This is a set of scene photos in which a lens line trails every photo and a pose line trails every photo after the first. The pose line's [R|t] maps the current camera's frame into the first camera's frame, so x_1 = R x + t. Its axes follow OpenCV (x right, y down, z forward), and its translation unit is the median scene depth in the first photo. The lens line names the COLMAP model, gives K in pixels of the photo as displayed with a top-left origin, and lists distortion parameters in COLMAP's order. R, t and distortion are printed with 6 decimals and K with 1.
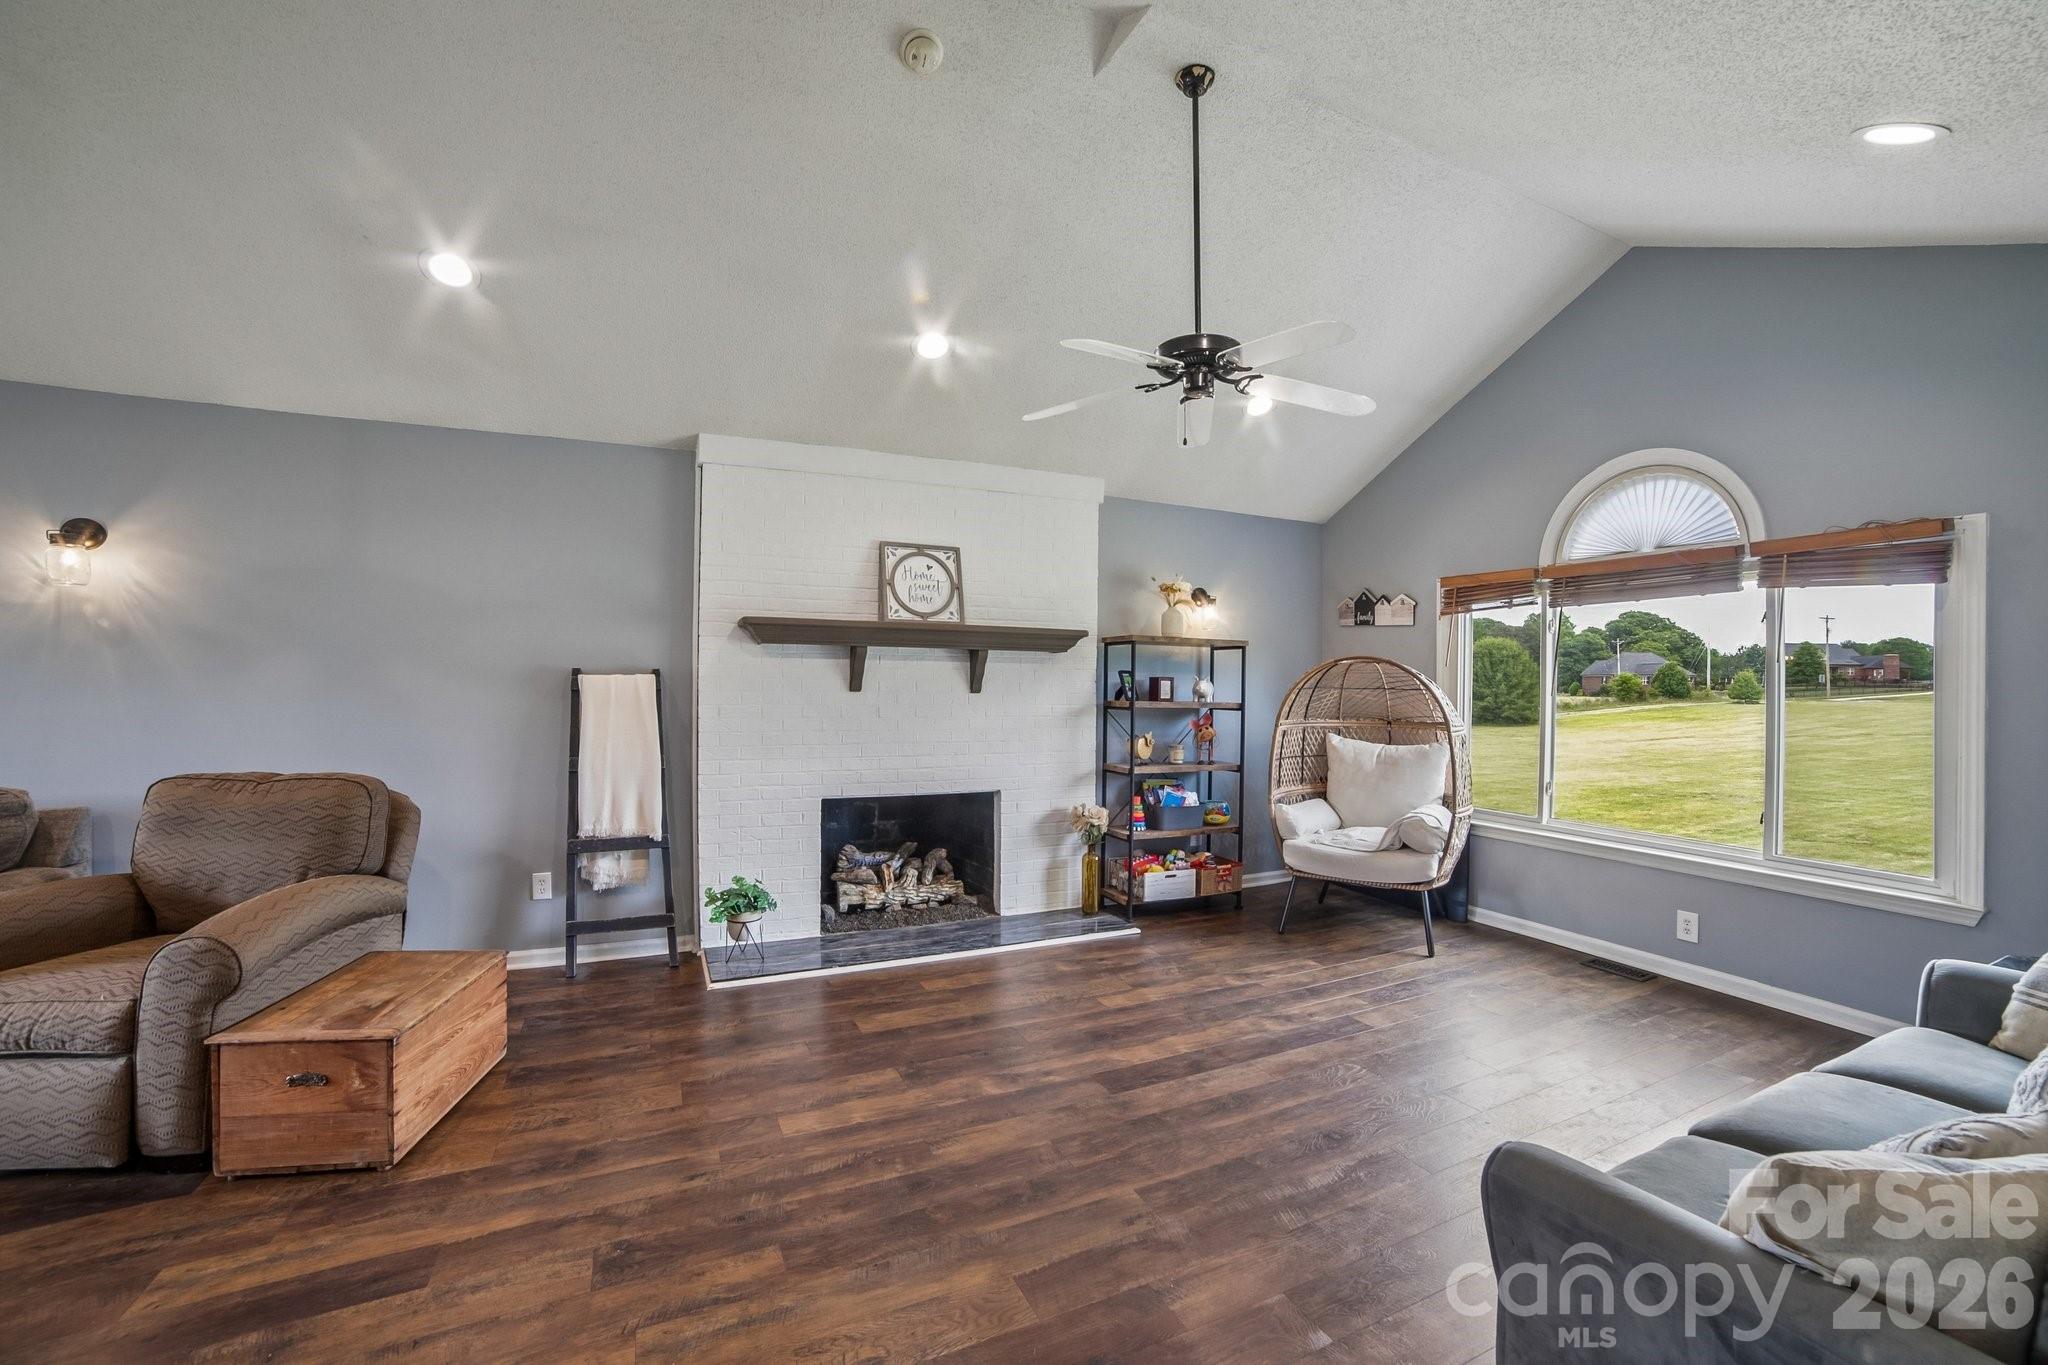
lens RADIAL K [[846.8, 0, 1021.6], [0, 846.8, 686.8], [0, 0, 1]] dist [-0.006024, 0.001798]
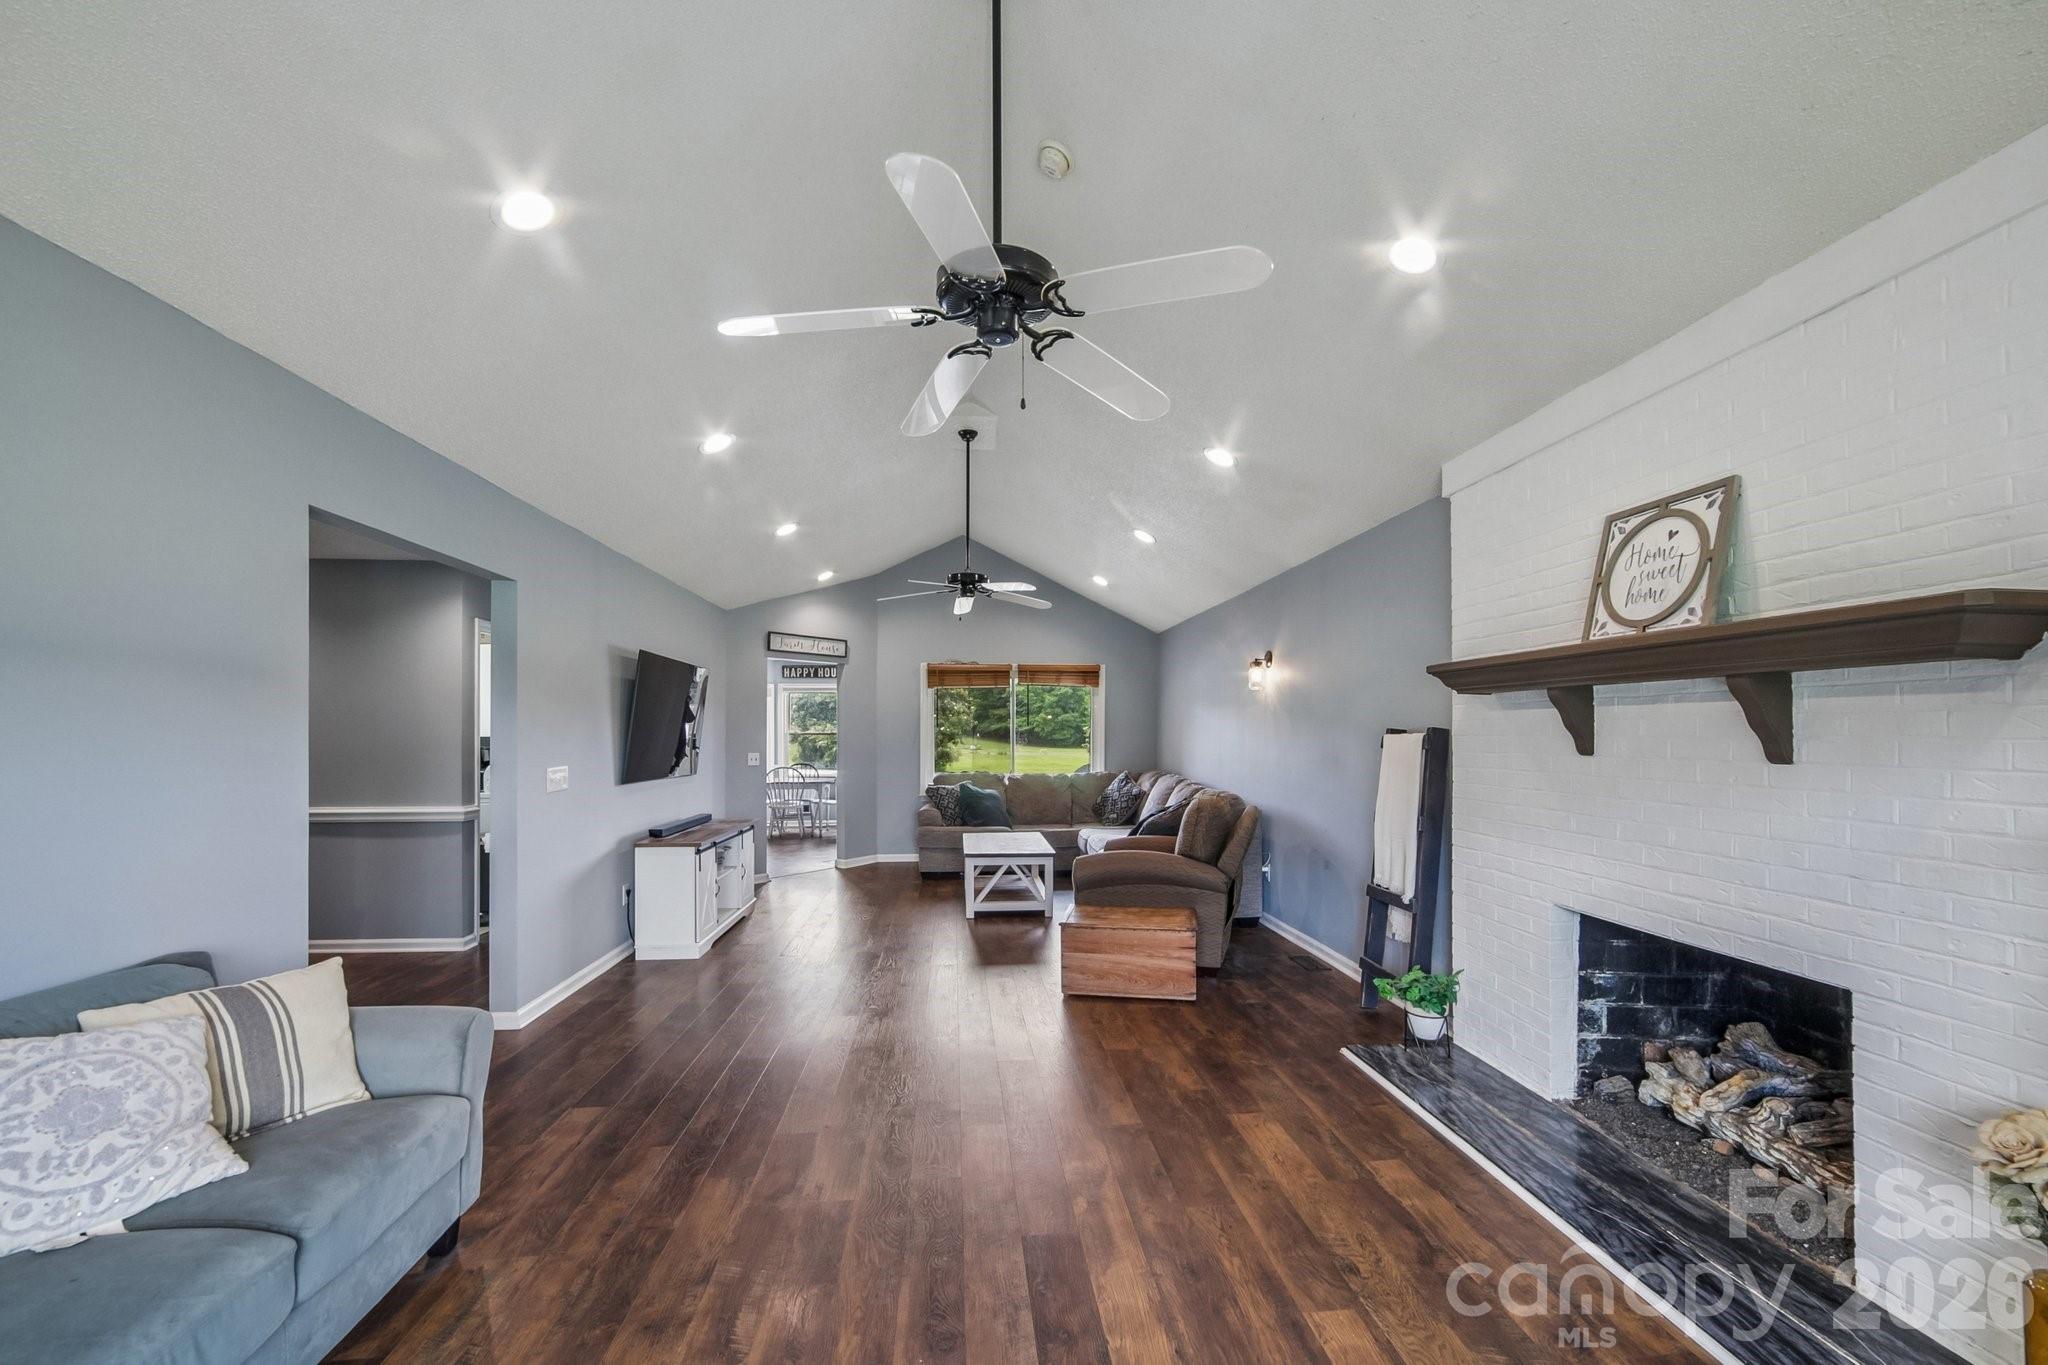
lens RADIAL K [[823.2, 0, 1022.5], [0, 823.2, 735.5], [0, 0, 1]] dist [-0.011914, 0.004918]
pose [[-0.331157, -0.008671, -0.943536, 0.728435], [-0.008347, 0.999946, -0.006260, -0.003359], [0.943539, 0.005803, -0.331211, 1.054248]]
